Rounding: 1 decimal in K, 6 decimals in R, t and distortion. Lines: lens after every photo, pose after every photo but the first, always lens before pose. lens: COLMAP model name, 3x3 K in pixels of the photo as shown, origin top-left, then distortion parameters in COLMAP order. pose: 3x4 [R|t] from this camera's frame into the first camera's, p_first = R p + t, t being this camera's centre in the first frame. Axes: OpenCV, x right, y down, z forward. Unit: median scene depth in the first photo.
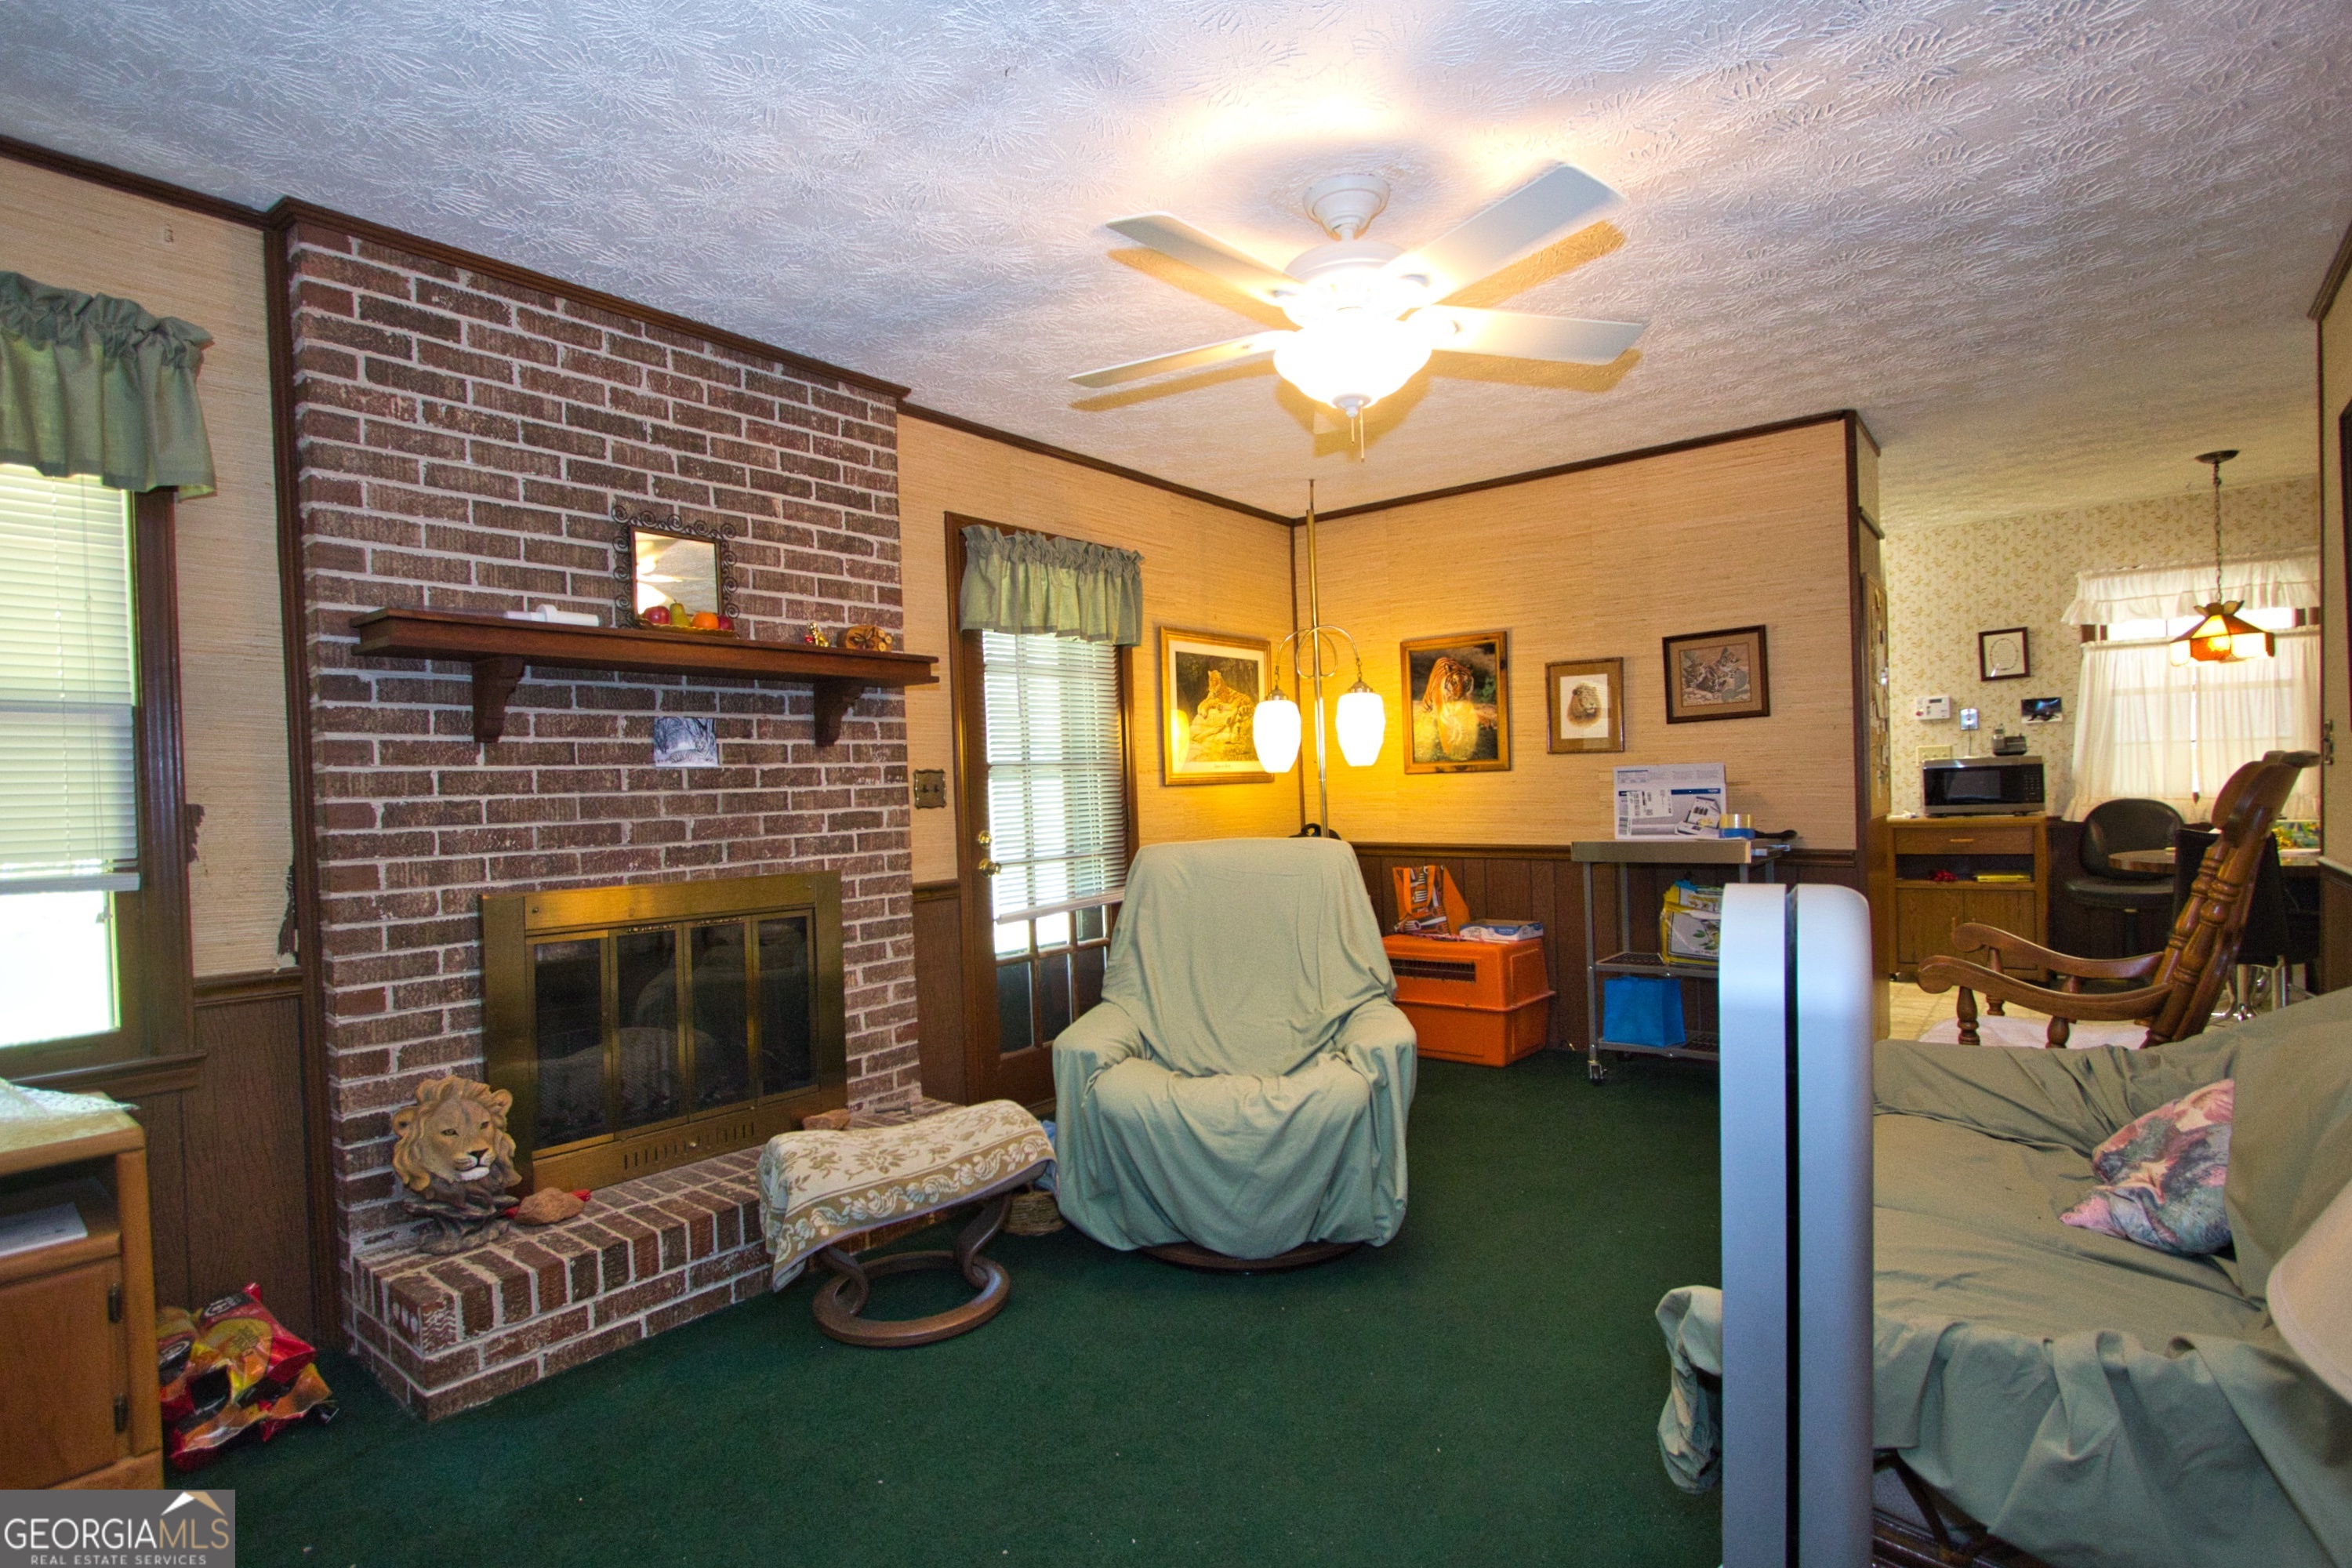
lens RADIAL K [[1135.0, 0, 1171.3], [0, 1135.0, 798.0], [0, 0, 1]] dist [-0.002193, -0.000957]
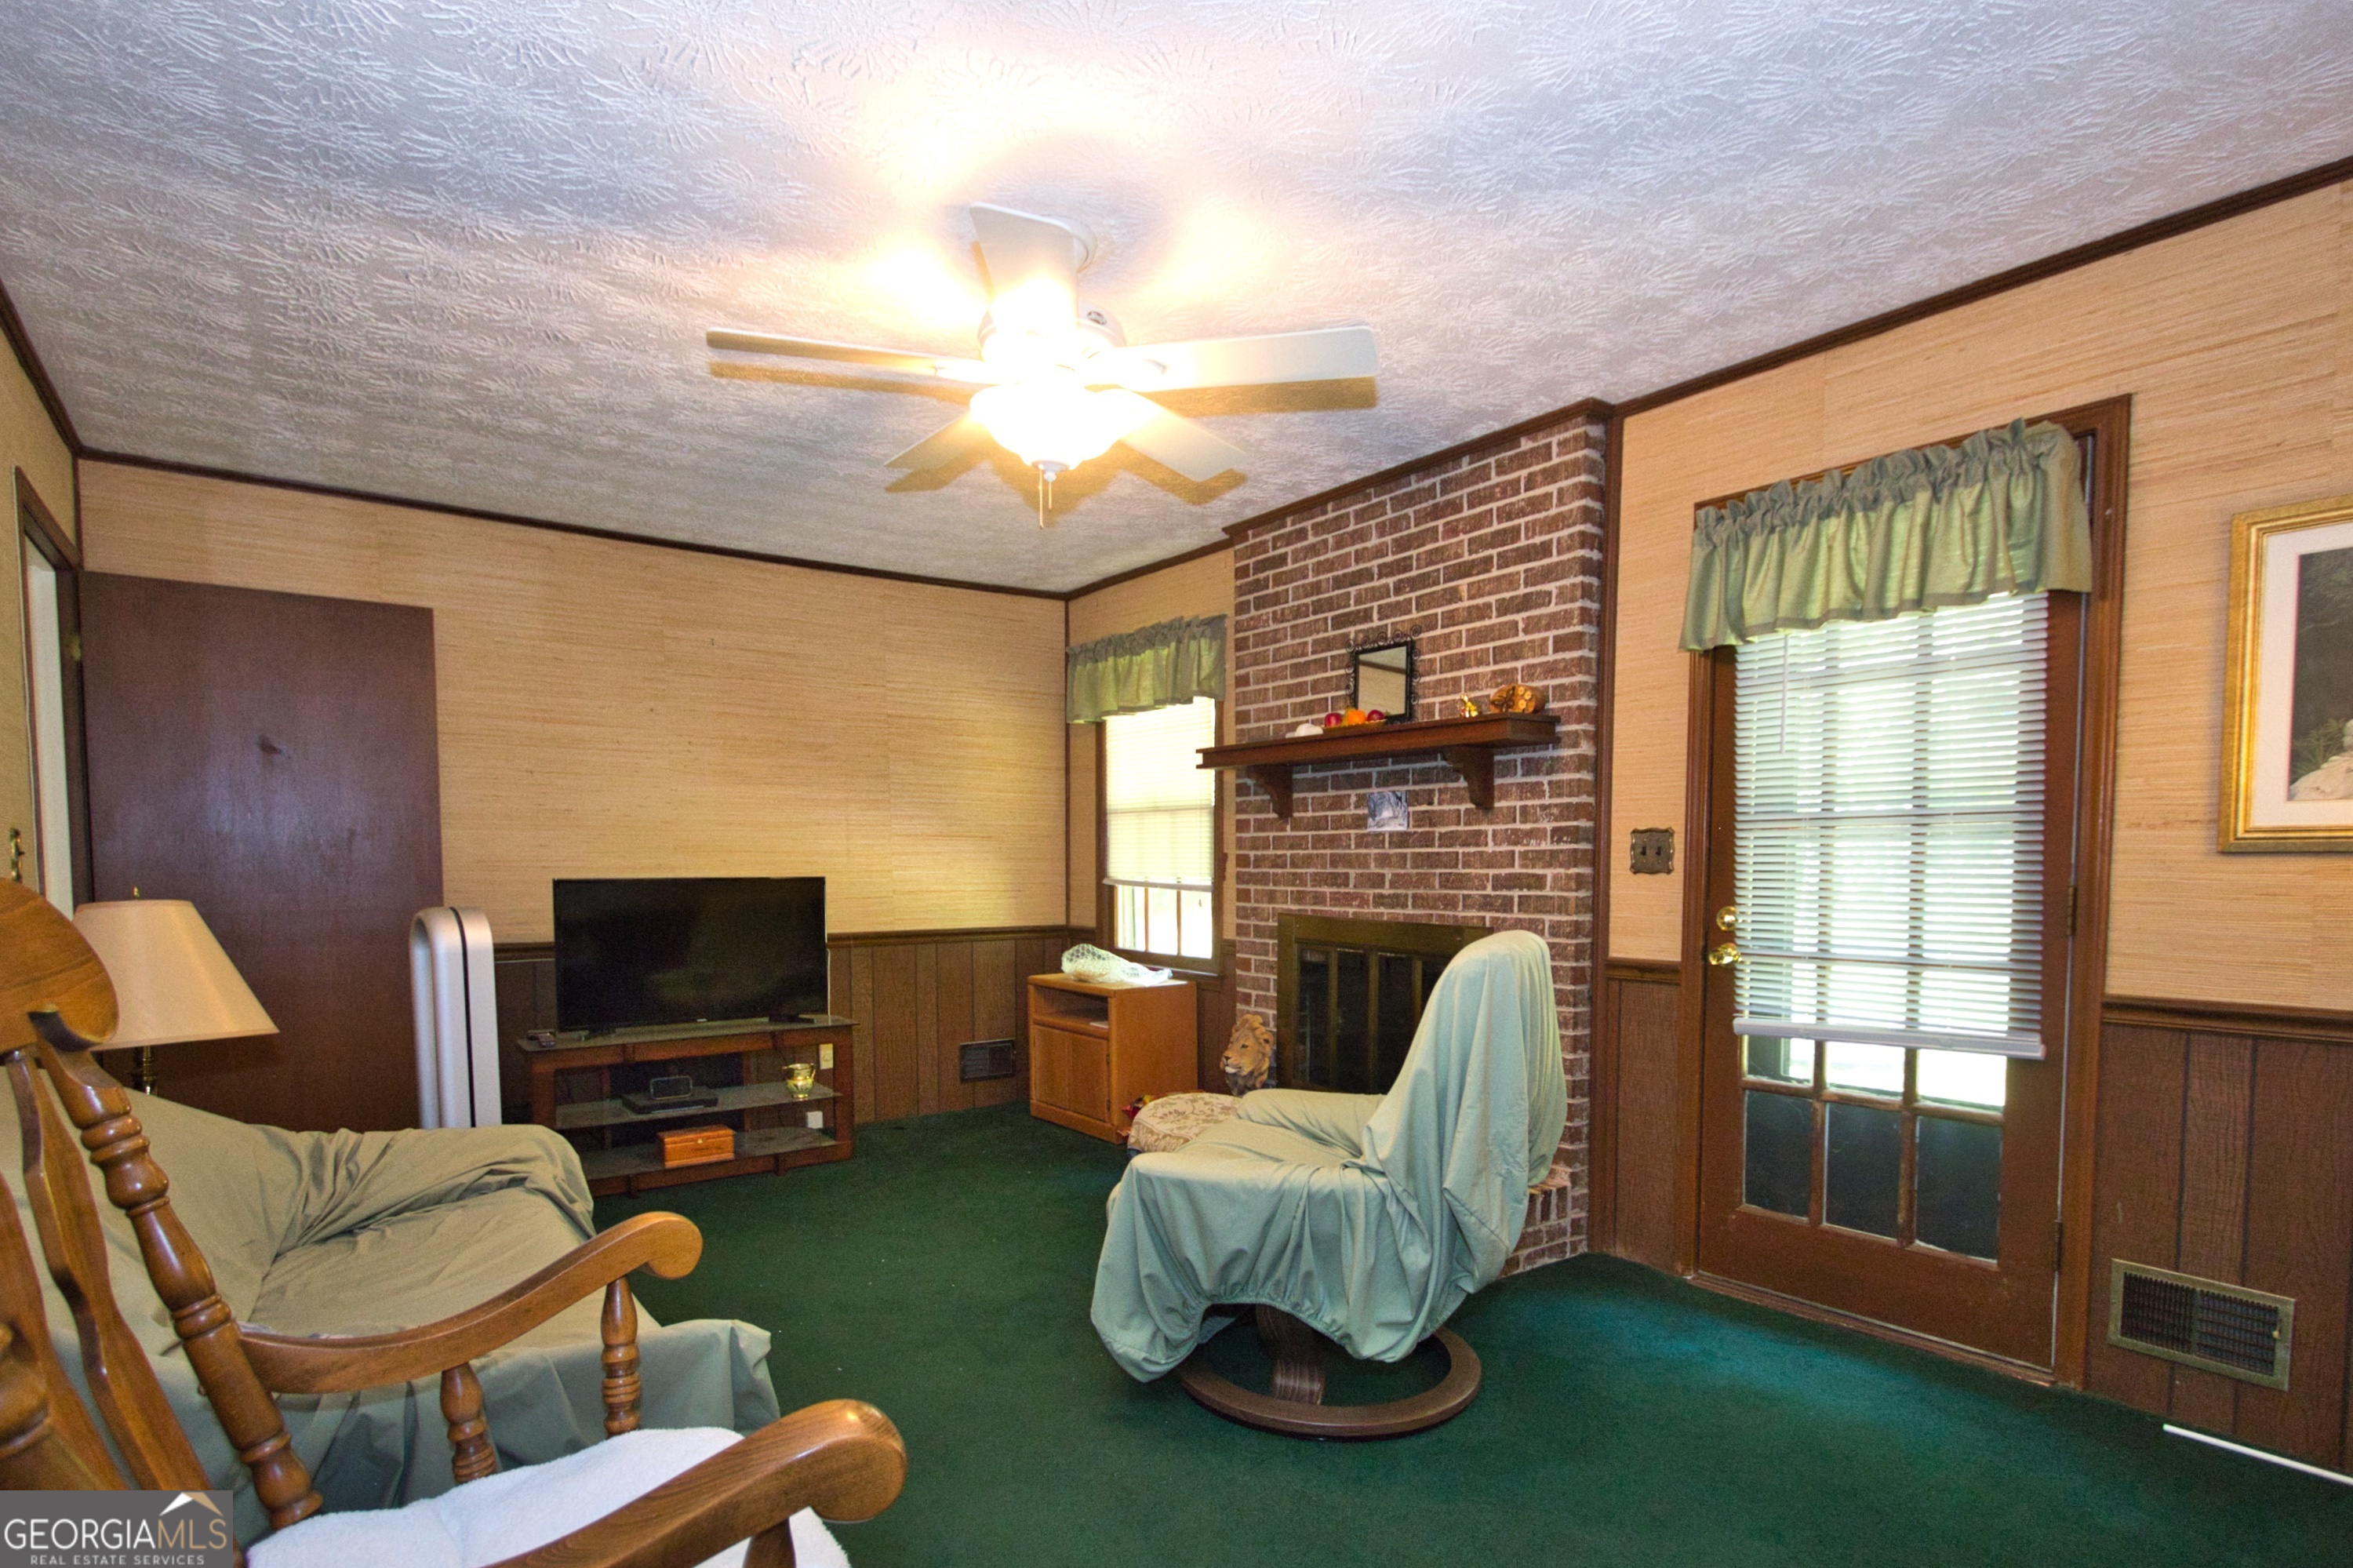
lens RADIAL K [[1156.4, 0, 1175.0], [0, 1156.4, 925.5], [0, 0, 1]] dist [0.000851, 0.000164]
pose [[-0.225980, 0.085166, -0.970402, 0.830330], [-0.001878, 0.996131, 0.087862, -0.032591], [0.974130, 0.021678, -0.224946, 0.987671]]
